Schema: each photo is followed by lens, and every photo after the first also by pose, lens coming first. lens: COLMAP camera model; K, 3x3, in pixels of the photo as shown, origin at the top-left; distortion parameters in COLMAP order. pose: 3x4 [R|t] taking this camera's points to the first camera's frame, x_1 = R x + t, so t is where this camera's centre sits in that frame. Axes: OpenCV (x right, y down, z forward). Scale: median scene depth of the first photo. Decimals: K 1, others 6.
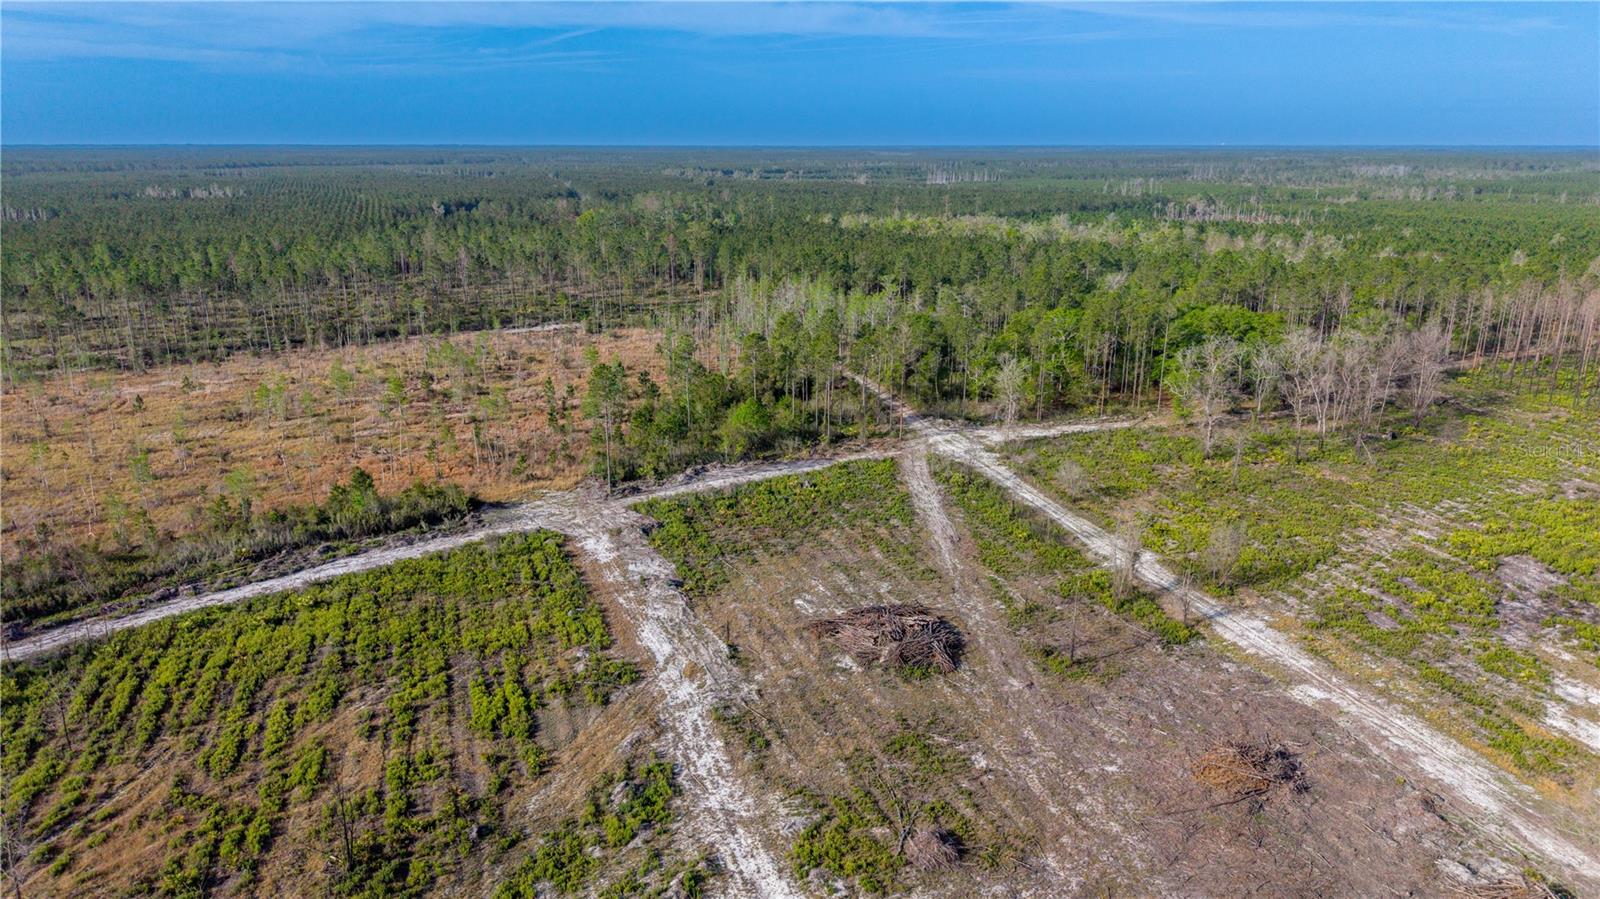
lens RADIAL K [[1068.6, 0, 801.8], [0, 1068.6, 441.2], [0, 0, 1]] dist [0.018628, -0.013047]
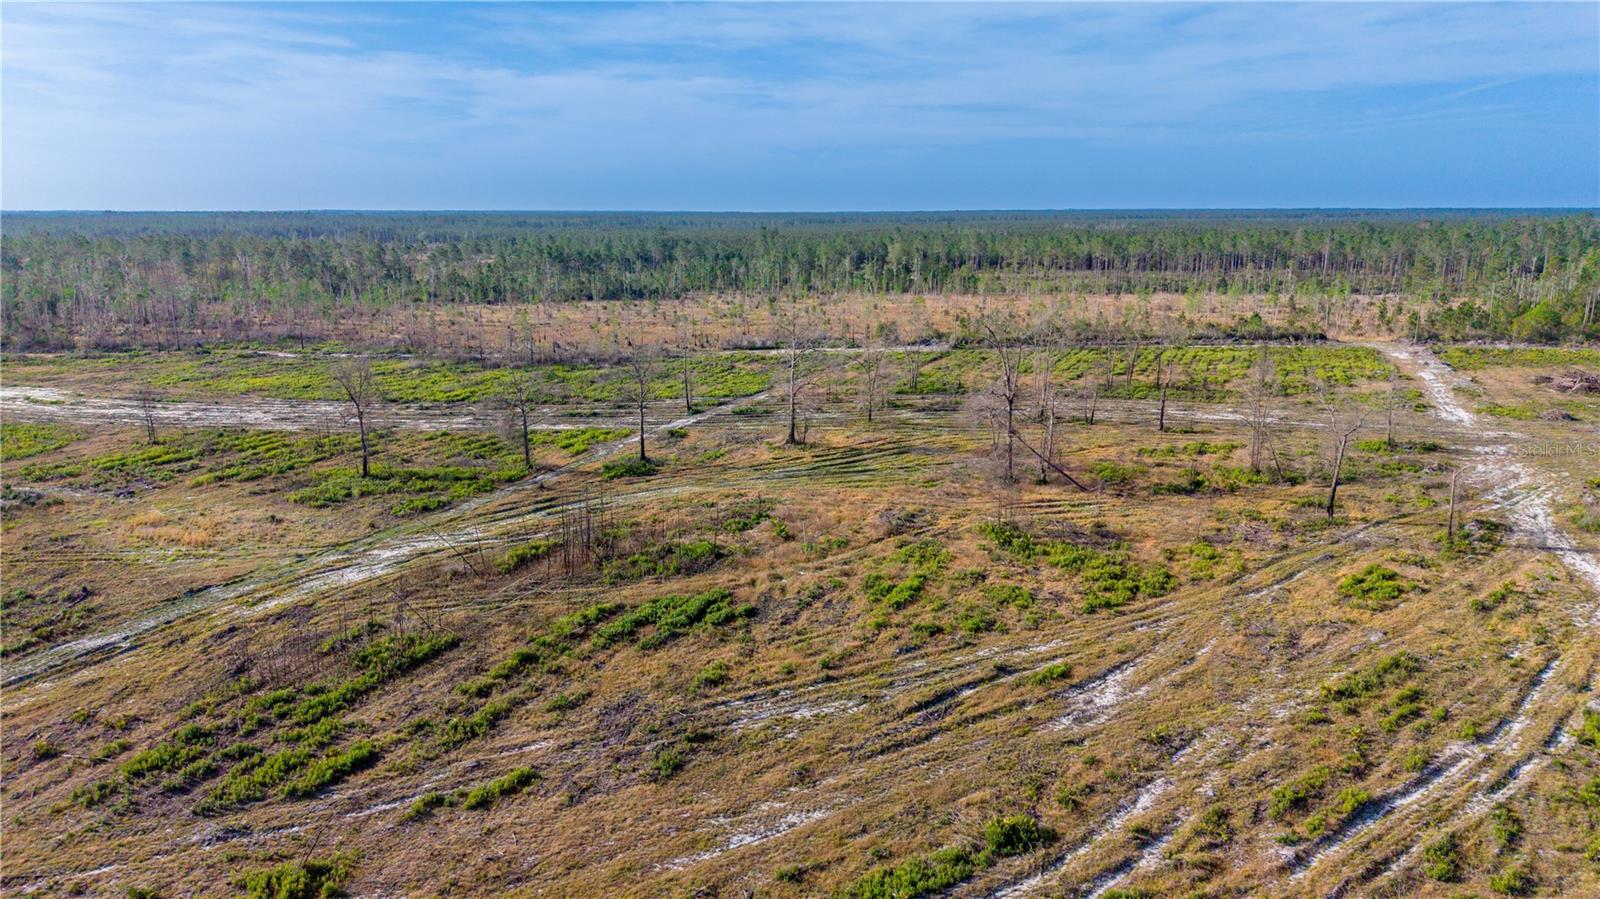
lens RADIAL K [[1068.6, 0, 796.5], [0, 1068.6, 458.5], [0, 0, 1]] dist [0.018628, -0.013047]
pose [[0.736818, 0.151250, -0.658955, 0.199472], [-0.180283, 0.983319, 0.024115, 0.320368], [0.651611, 0.101030, 0.751795, -0.697732]]
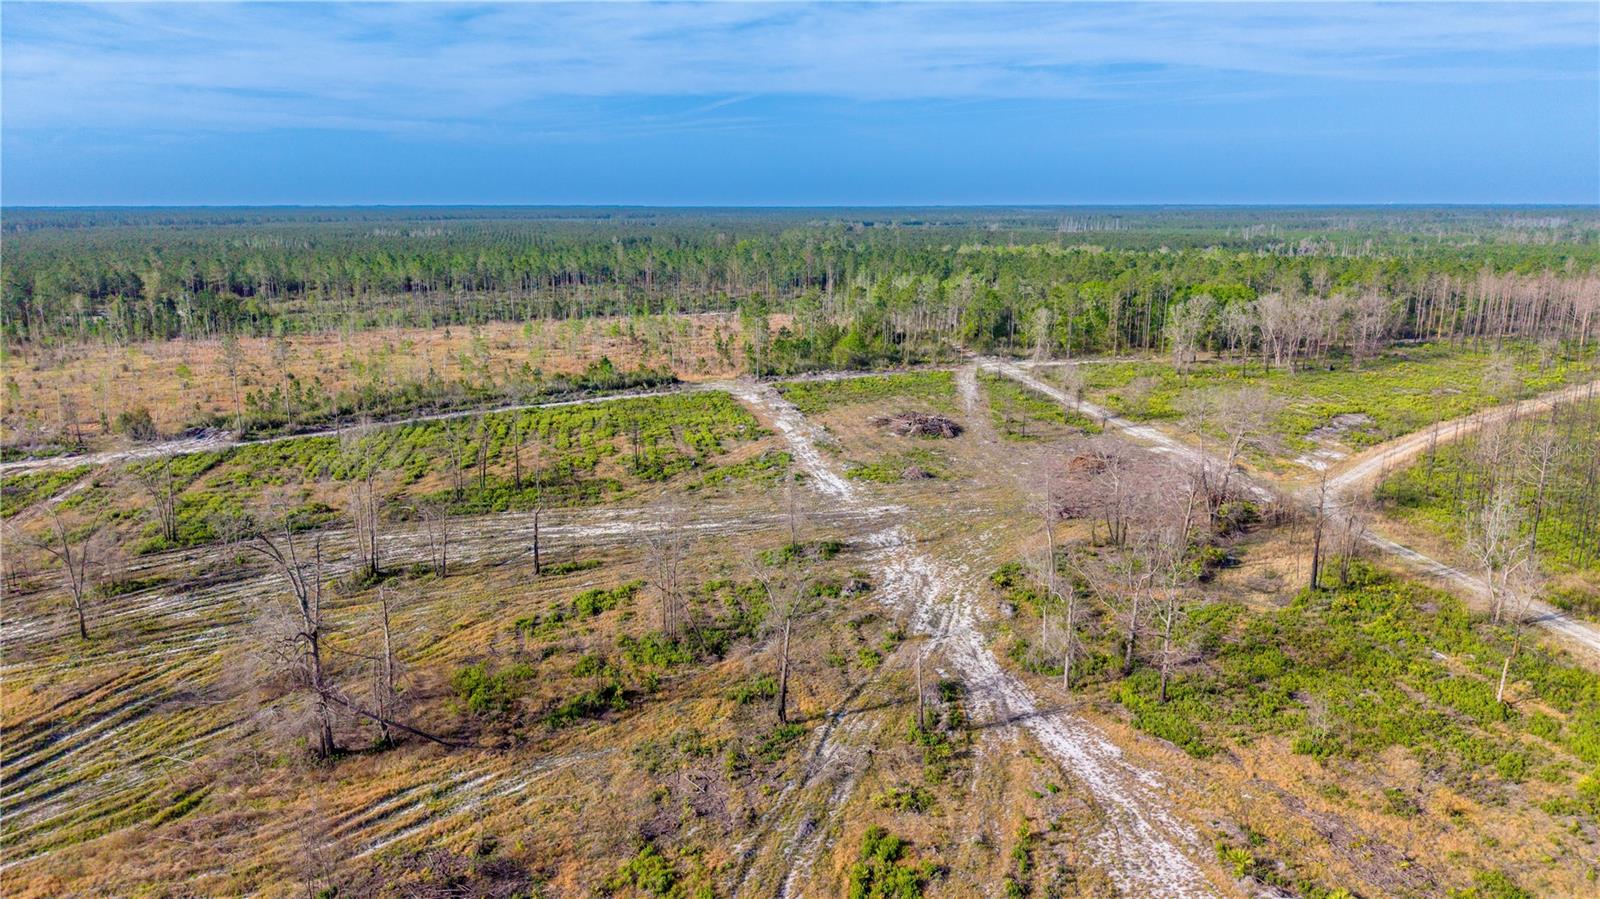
lens RADIAL K [[1068.6, 0, 805.3], [0, 1068.6, 444.8], [0, 0, 1]] dist [0.018628, -0.013047]
pose [[0.991672, 0.026107, -0.126116, 0.079506], [-0.032477, 0.998284, -0.048719, 0.204399], [0.124627, 0.052409, 0.990819, -0.481066]]
